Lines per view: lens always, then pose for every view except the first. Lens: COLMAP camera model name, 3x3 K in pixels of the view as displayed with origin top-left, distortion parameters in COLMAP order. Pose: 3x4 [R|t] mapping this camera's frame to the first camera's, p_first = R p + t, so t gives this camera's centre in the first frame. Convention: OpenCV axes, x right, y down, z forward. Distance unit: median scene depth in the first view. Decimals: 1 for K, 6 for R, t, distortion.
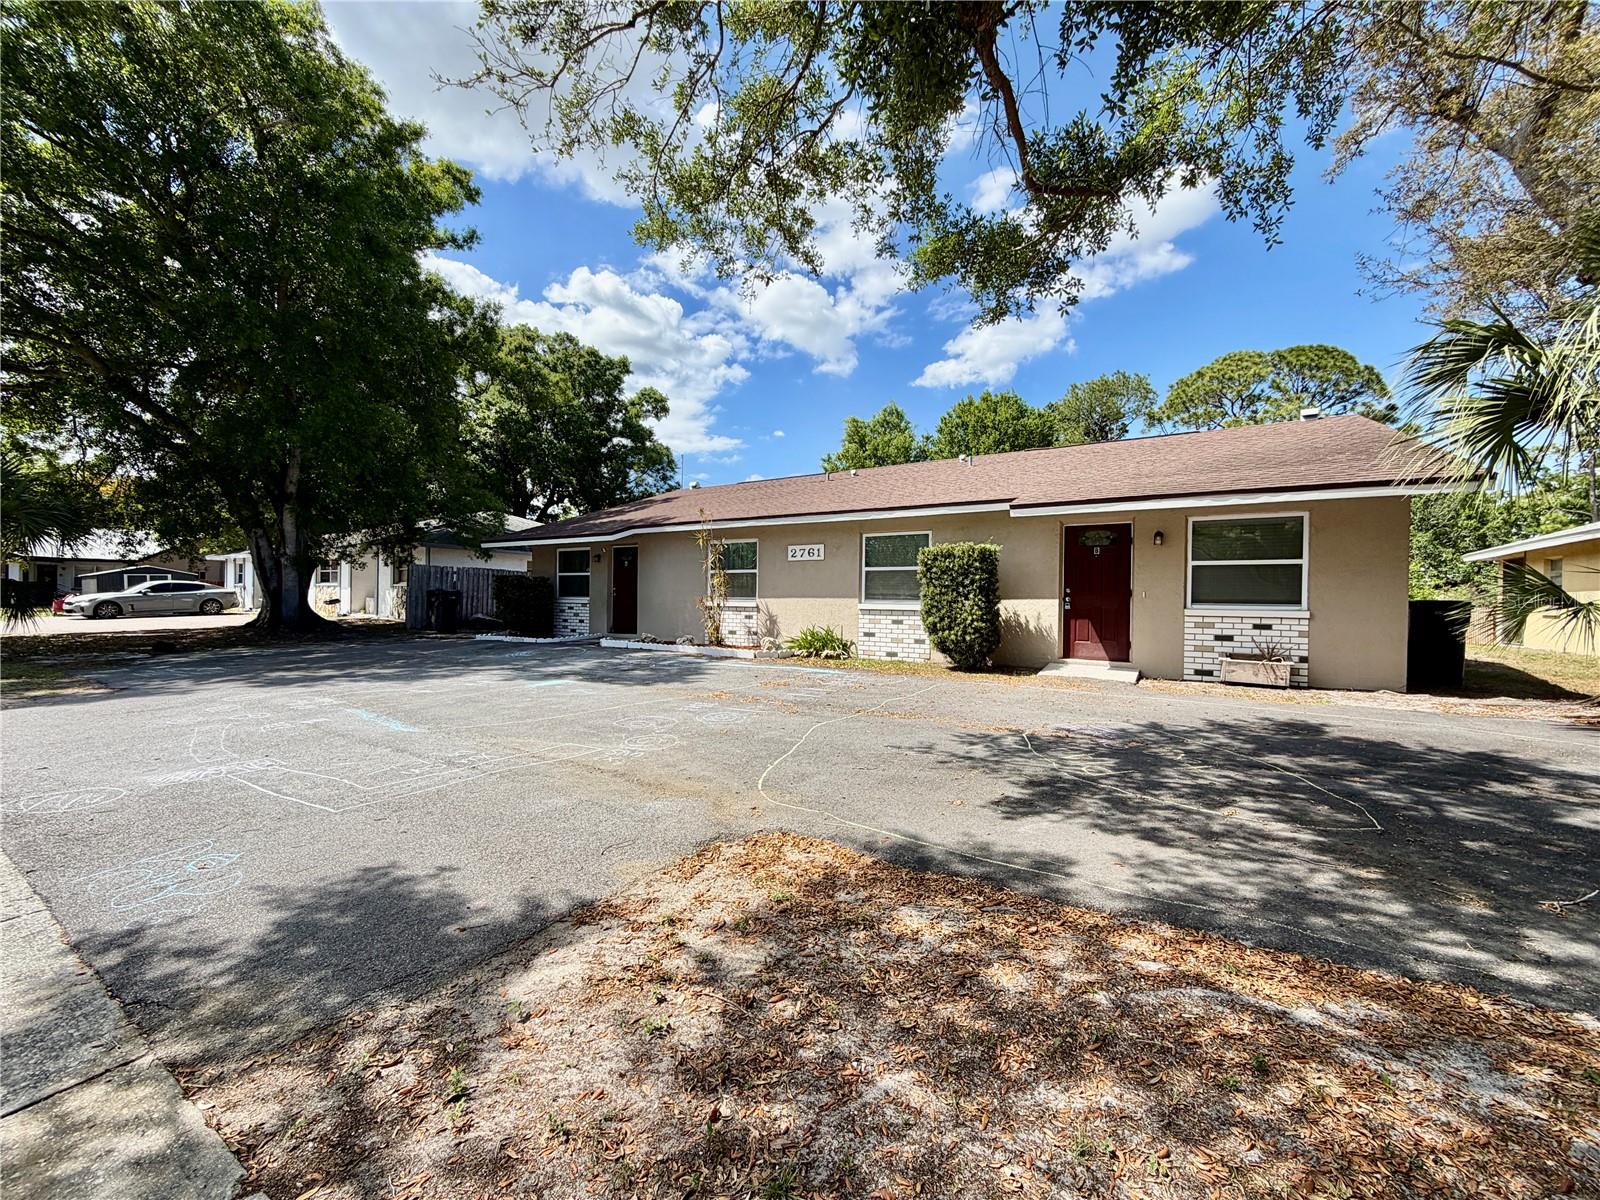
lens RADIAL K [[636.9, 0, 796.2], [0, 636.9, 603.8], [0, 0, 1]] dist [-0.001468, 0.000649]
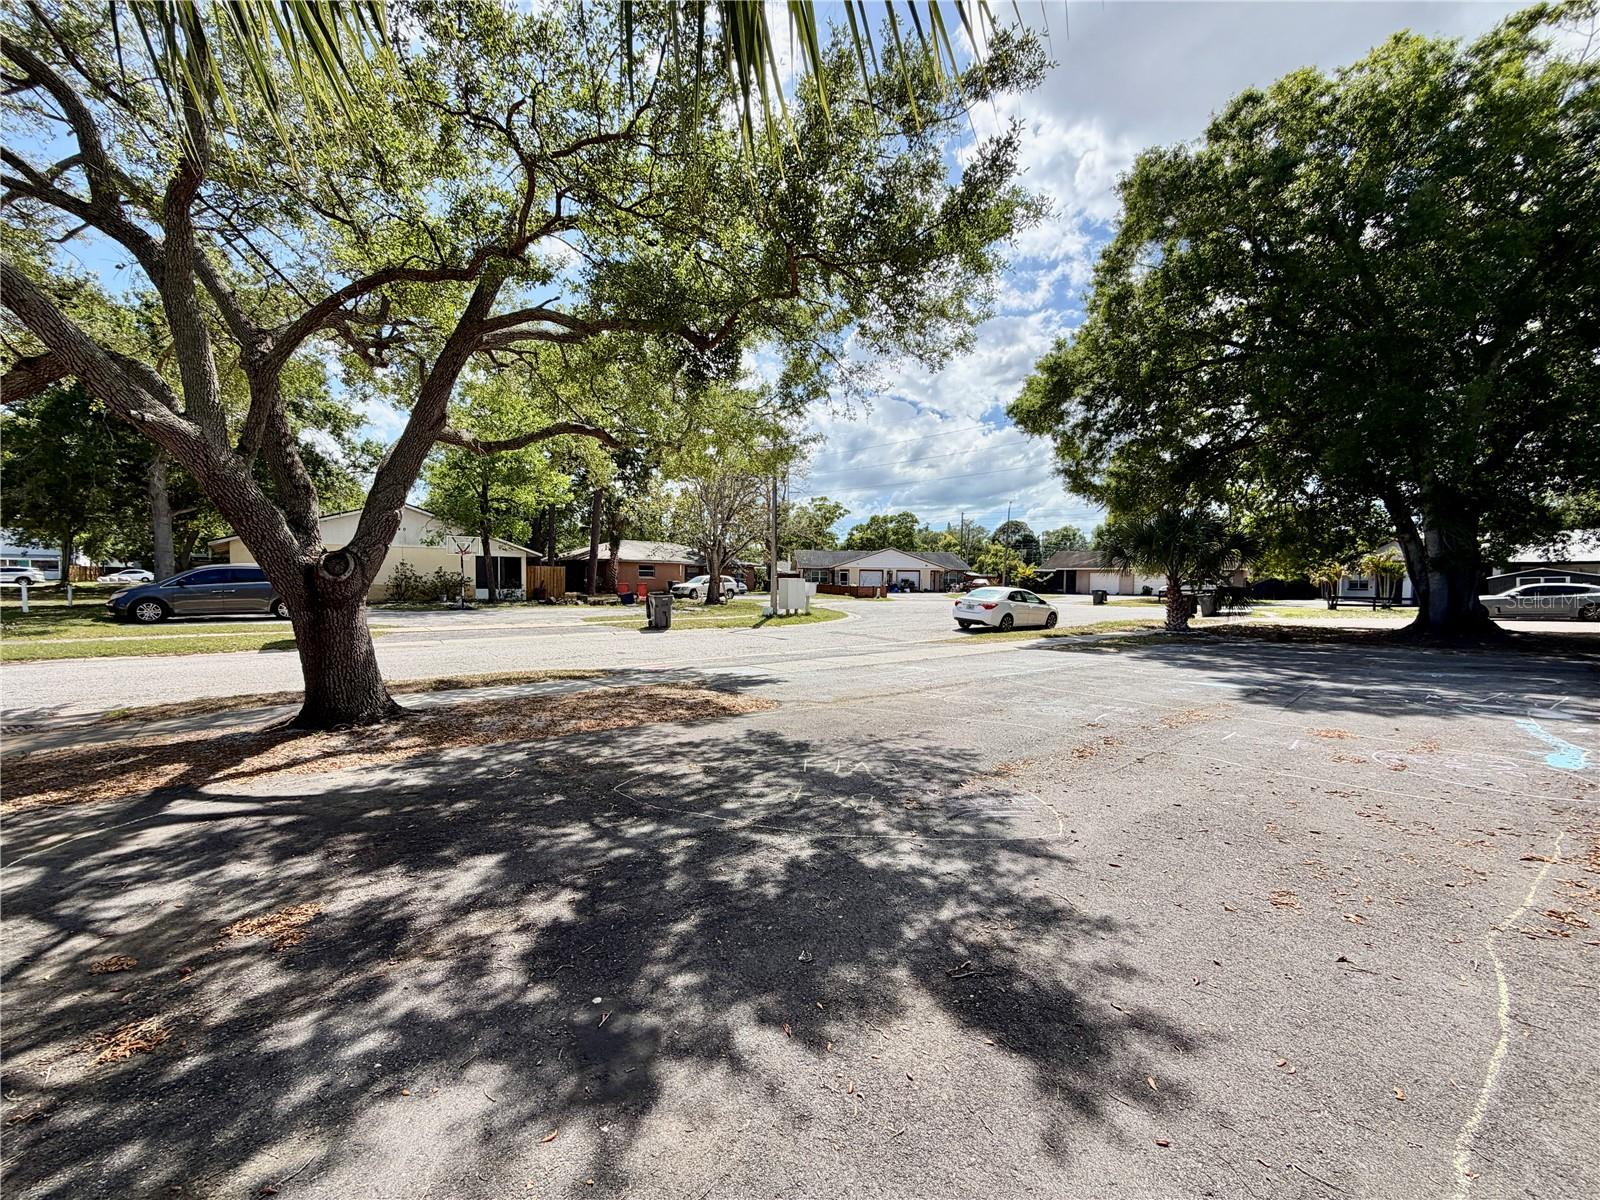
lens RADIAL K [[636.9, 0, 796.2], [0, 636.9, 603.8], [0, 0, 1]] dist [-0.001468, 0.000649]
pose [[-0.307854, 0.017765, -0.951268, 0.748582], [-0.022938, 0.999396, 0.026087, -0.015035], [0.951157, 0.029851, -0.307261, 0.648119]]
